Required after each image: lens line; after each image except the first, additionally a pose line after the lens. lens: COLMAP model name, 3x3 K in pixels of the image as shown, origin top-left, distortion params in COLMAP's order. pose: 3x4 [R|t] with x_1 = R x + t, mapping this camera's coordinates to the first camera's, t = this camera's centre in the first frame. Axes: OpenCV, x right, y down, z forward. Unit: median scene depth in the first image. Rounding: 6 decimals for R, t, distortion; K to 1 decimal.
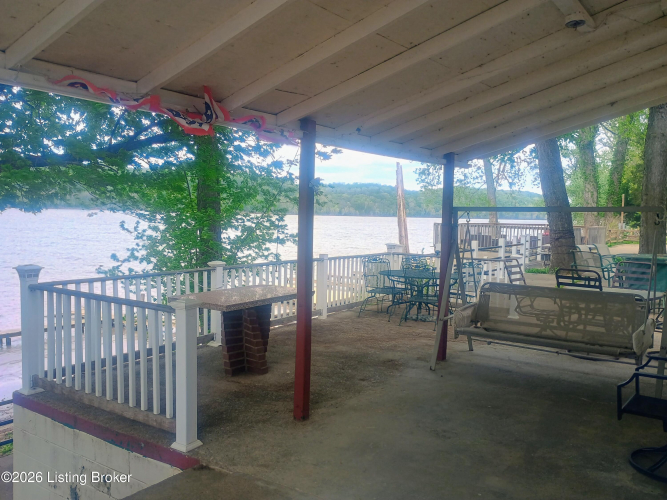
lens RADIAL K [[631.8, 0, 333.5], [0, 631.8, 250.0], [0, 0, 1]] dist [0.096013, -0.149976]
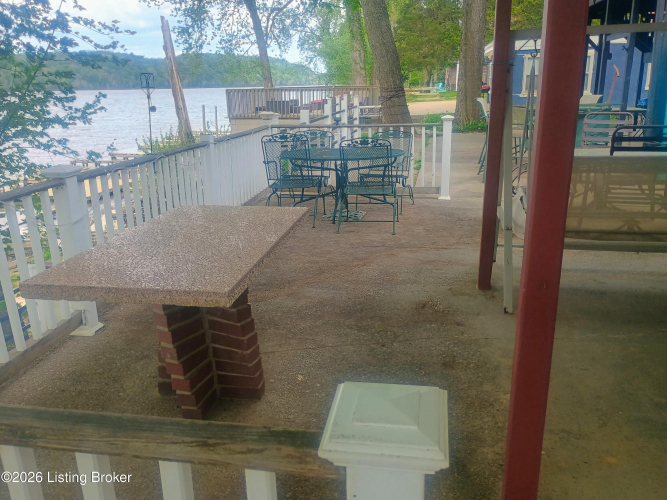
lens RADIAL K [[631.8, 0, 333.5], [0, 631.8, 250.0], [0, 0, 1]] dist [0.096013, -0.149976]
pose [[0.917560, -0.143287, 0.370881, -0.201918], [0.068083, 0.975650, 0.208498, -0.003365], [-0.391725, -0.166058, 0.904973, 0.530701]]
